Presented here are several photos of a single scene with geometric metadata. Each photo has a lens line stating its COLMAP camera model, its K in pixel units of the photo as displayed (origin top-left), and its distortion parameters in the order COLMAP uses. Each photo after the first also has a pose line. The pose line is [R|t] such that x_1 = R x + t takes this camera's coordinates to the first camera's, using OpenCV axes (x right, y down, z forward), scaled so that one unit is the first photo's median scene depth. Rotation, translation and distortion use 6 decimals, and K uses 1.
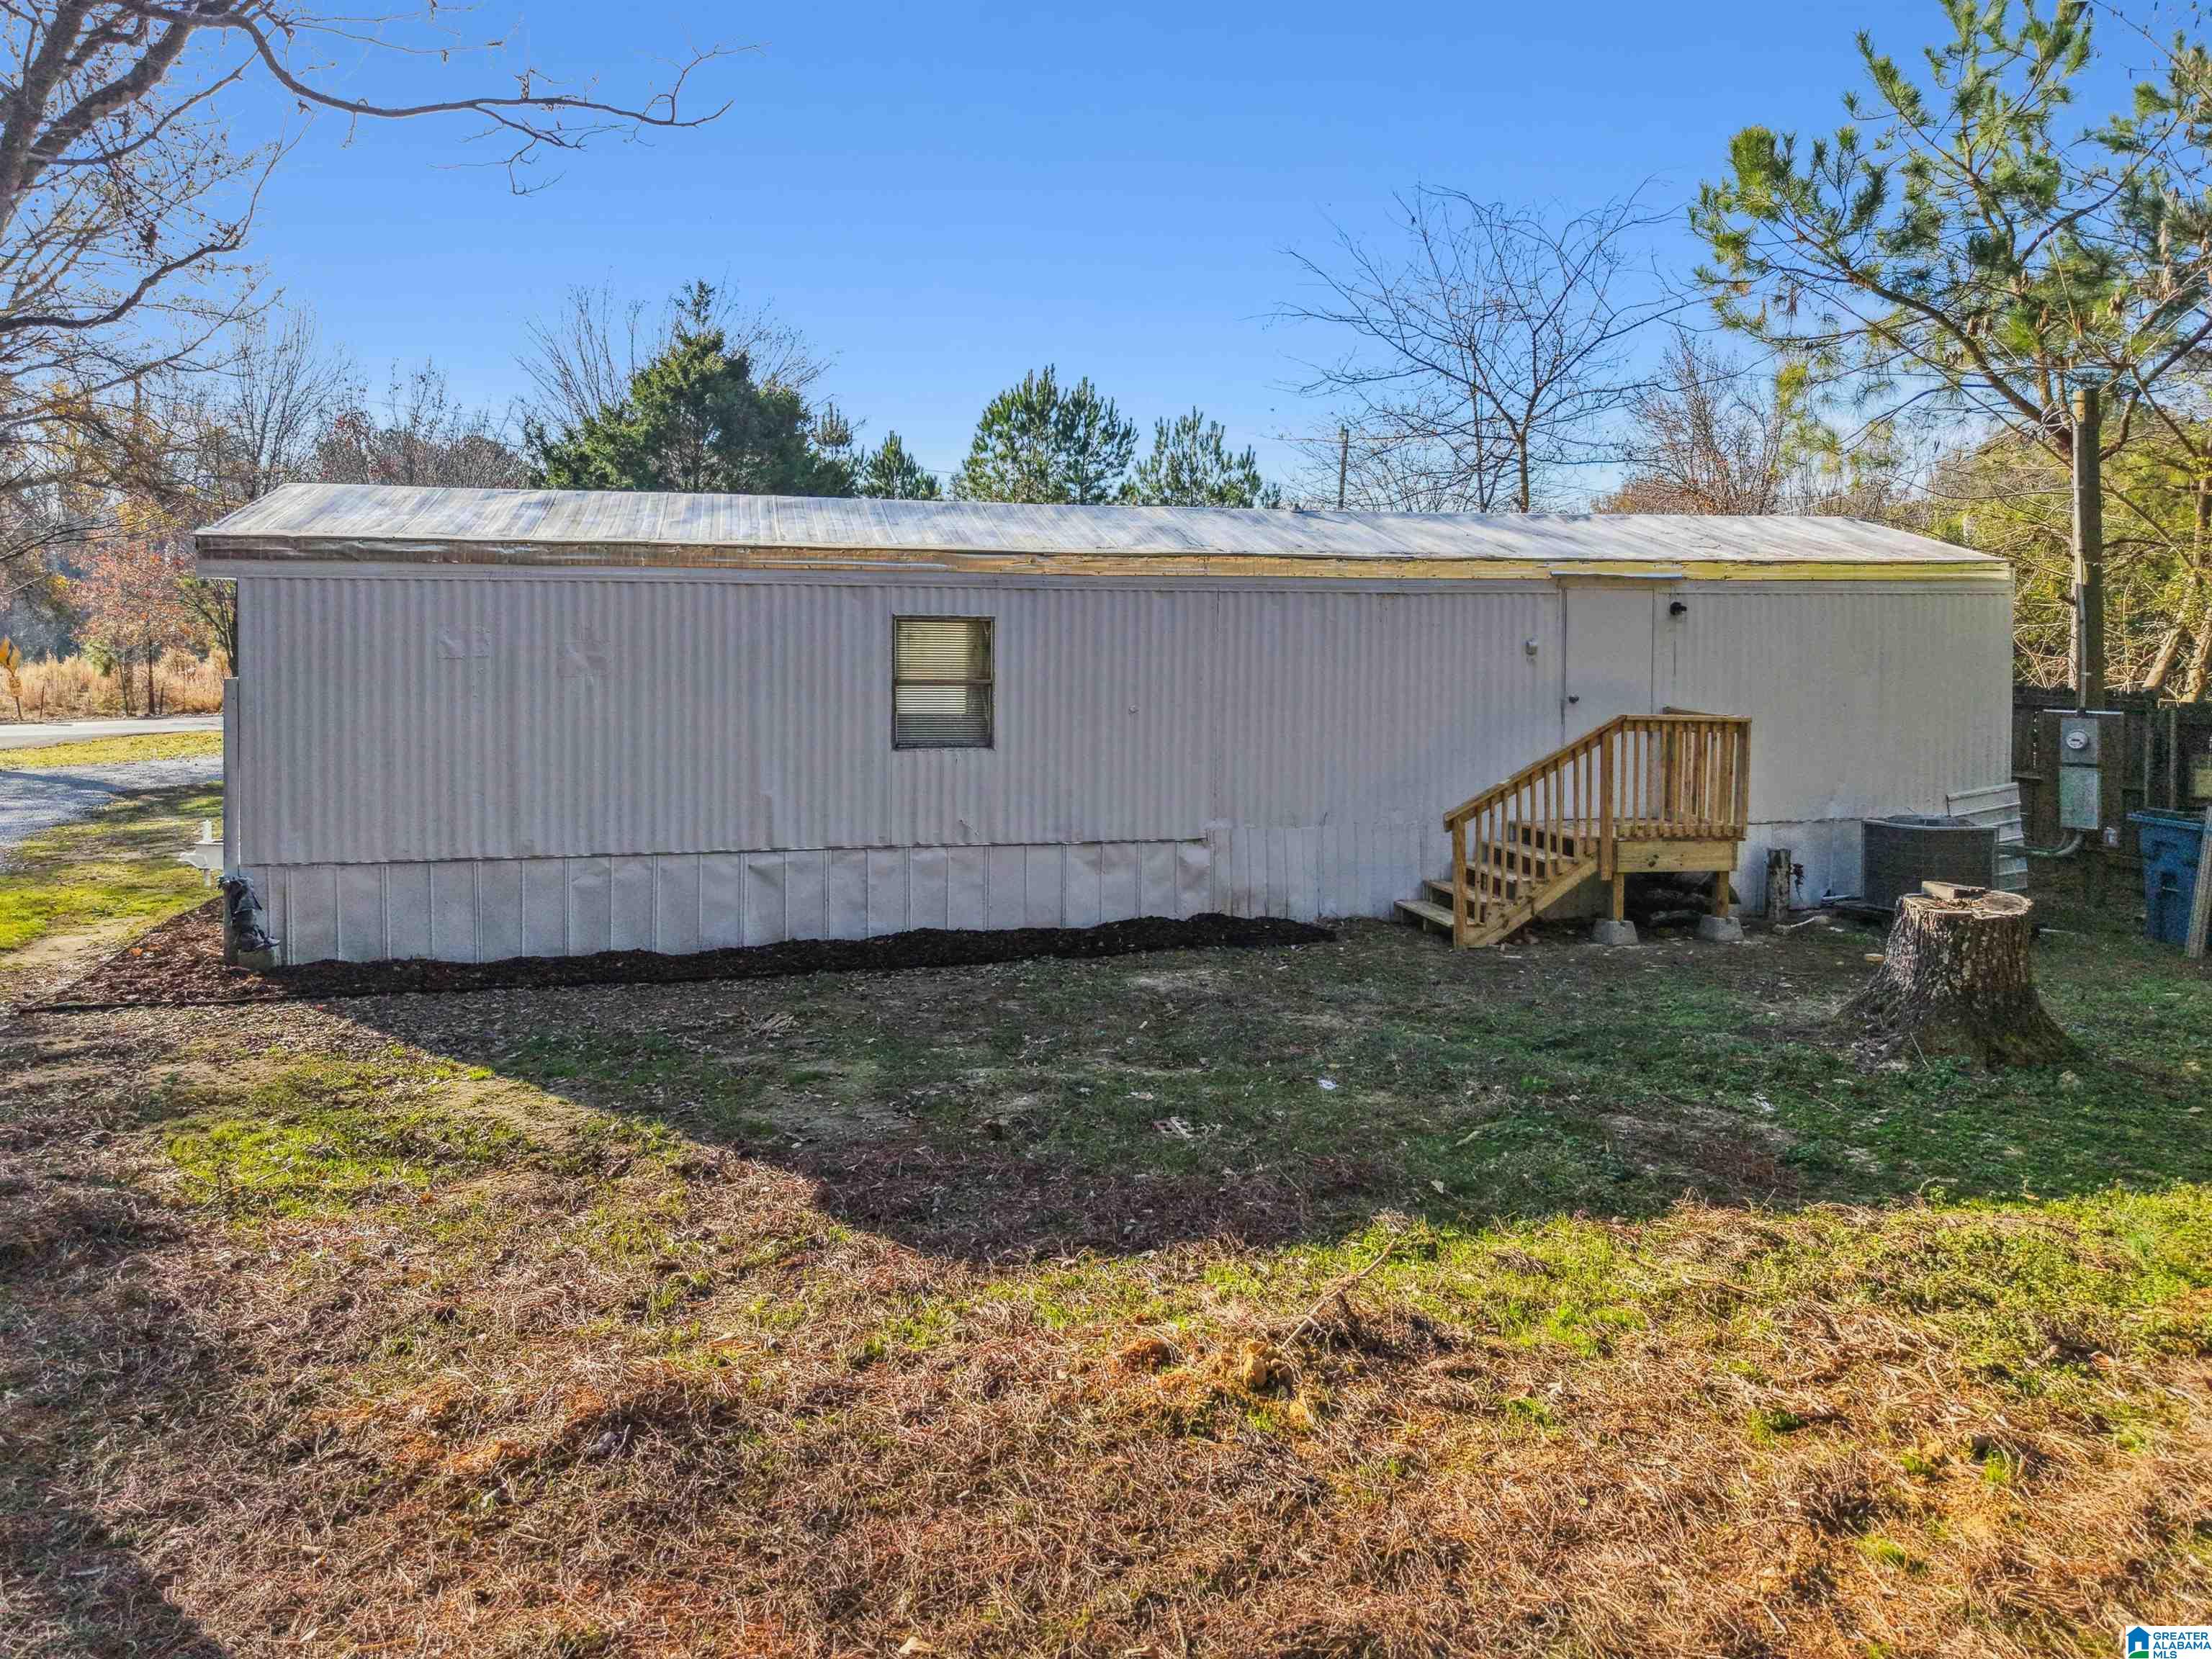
lens RADIAL K [[1567.2, 0, 1106.1], [0, 1567.2, 772.1], [0, 0, 1]] dist [-0.000597, 0.003325]
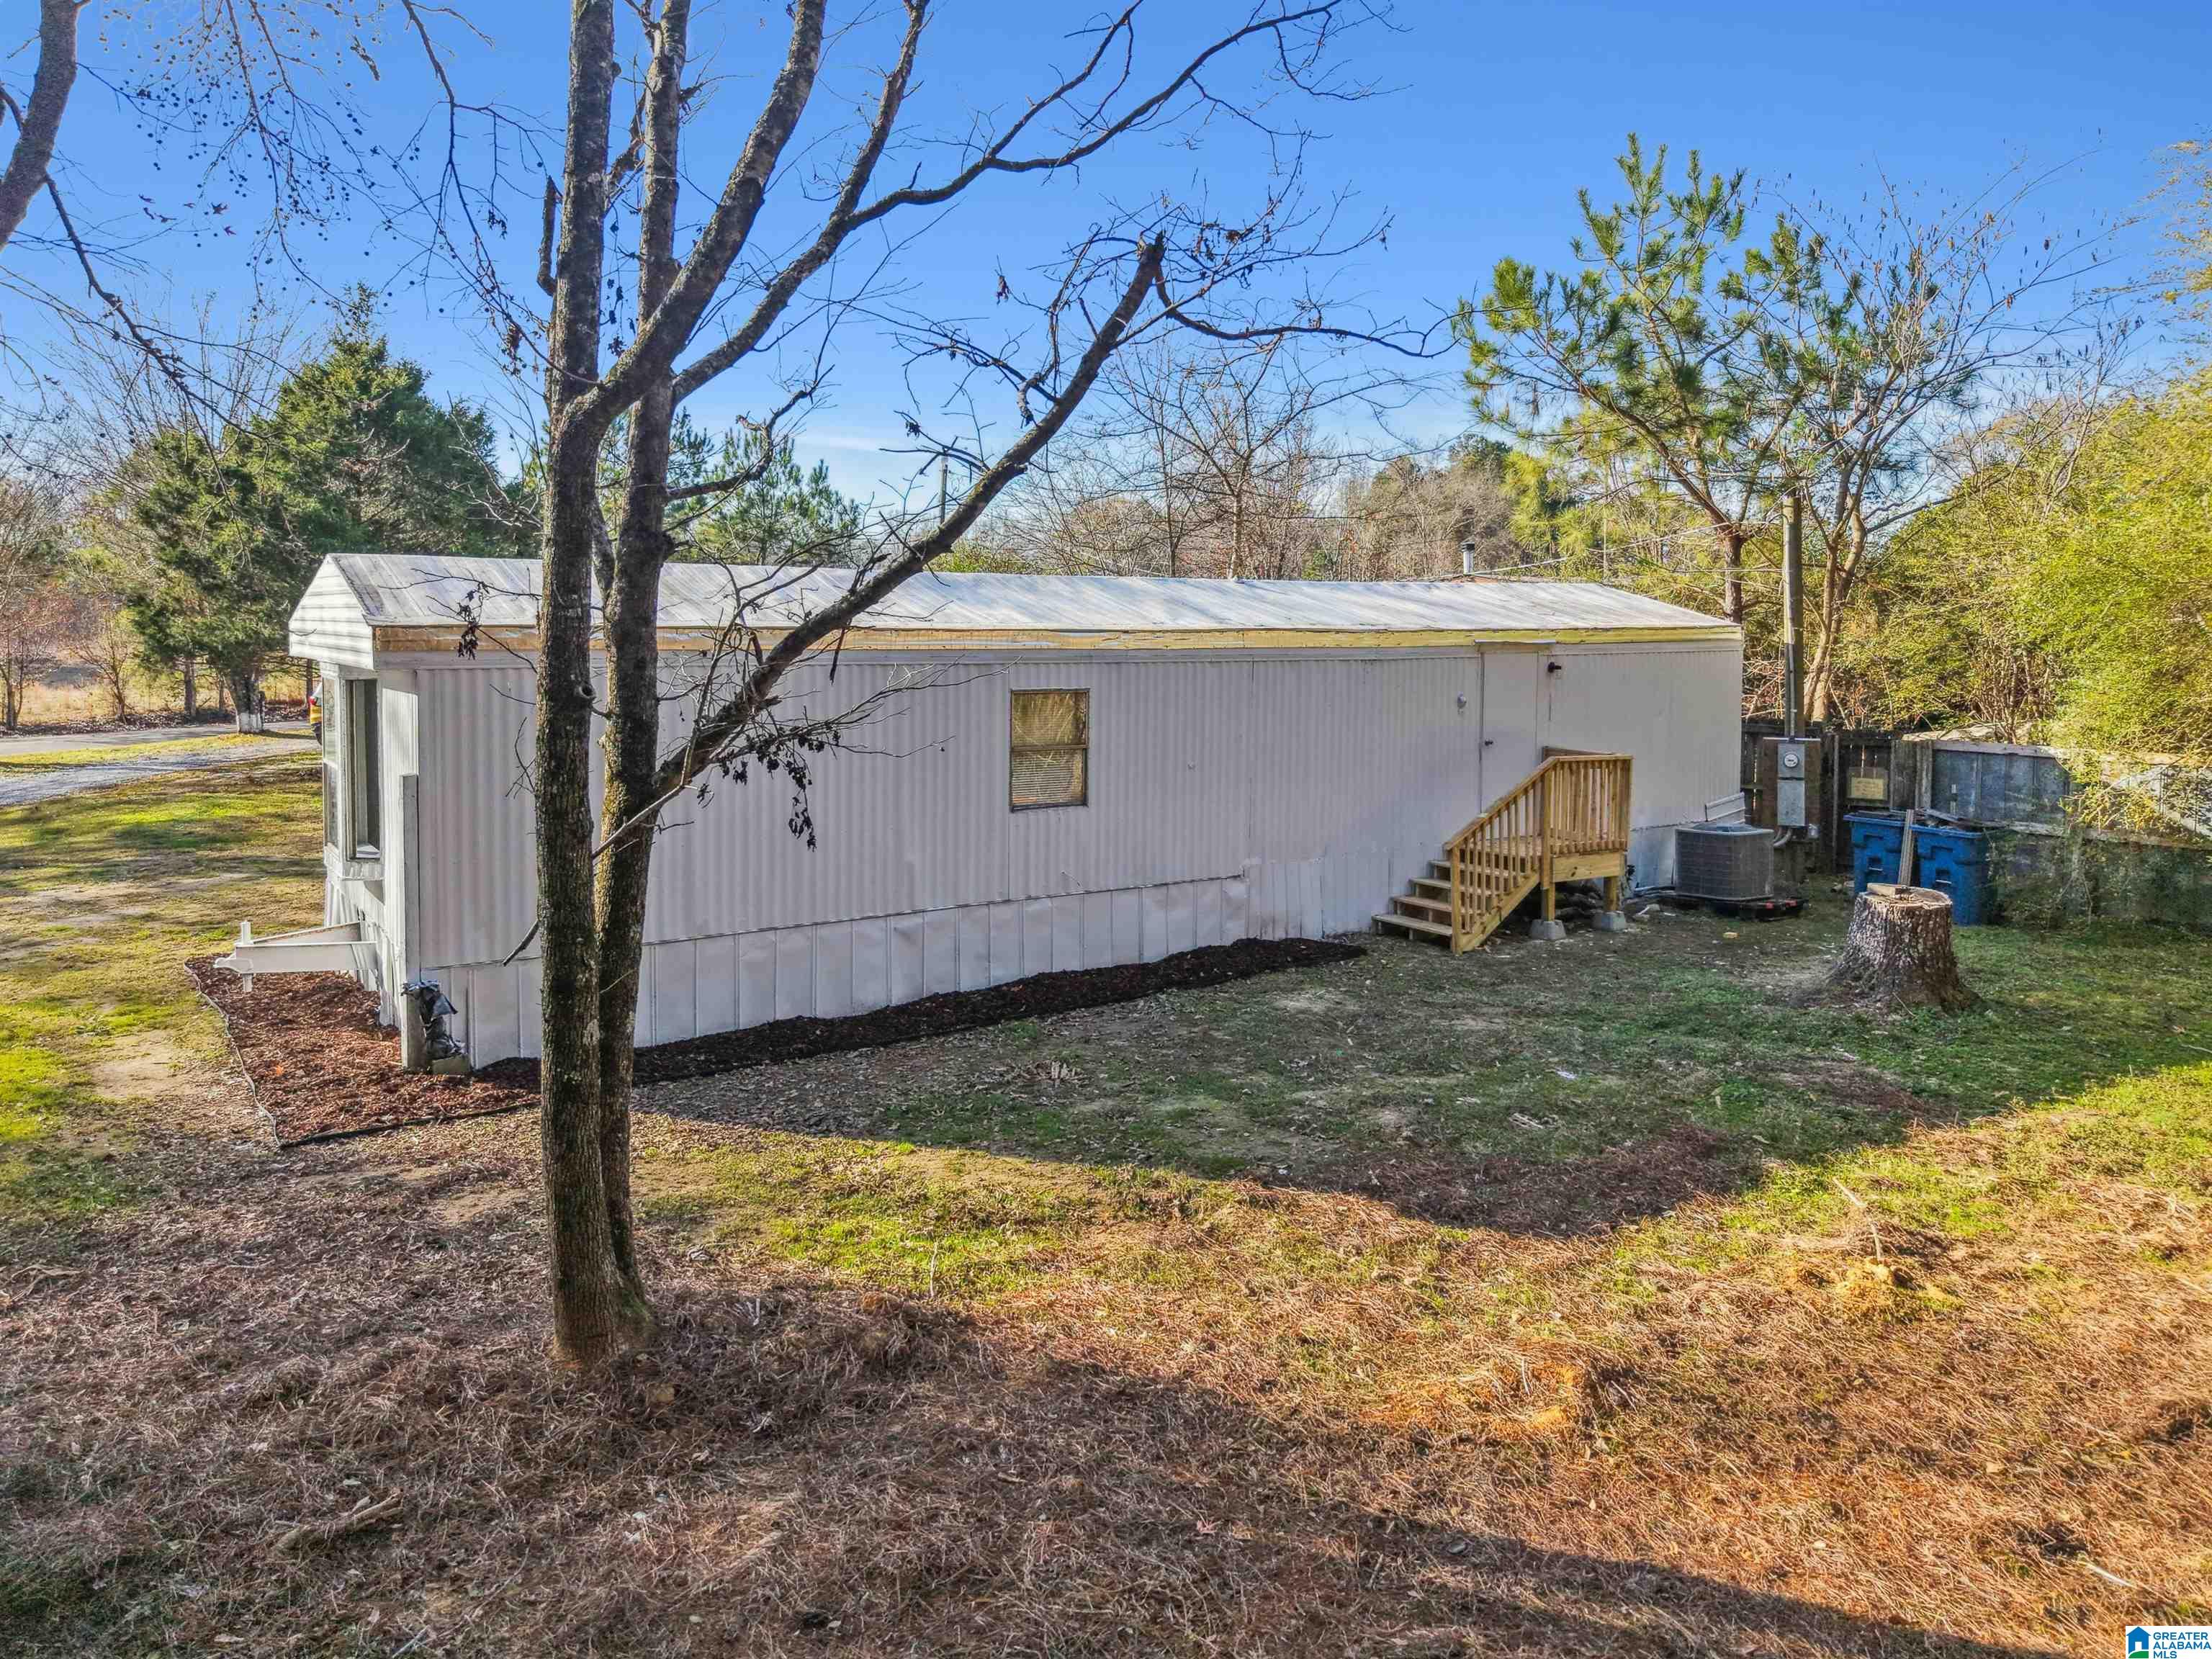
lens RADIAL K [[1527.3, 0, 1106.0], [0, 1527.3, 829.5], [0, 0, 1]] dist [0.026153, -0.039781]
pose [[0.932553, -0.050294, 0.357512, -0.444726], [0.035237, 0.998201, 0.048511, -0.050666], [-0.359309, -0.032641, 0.932648, -0.018234]]
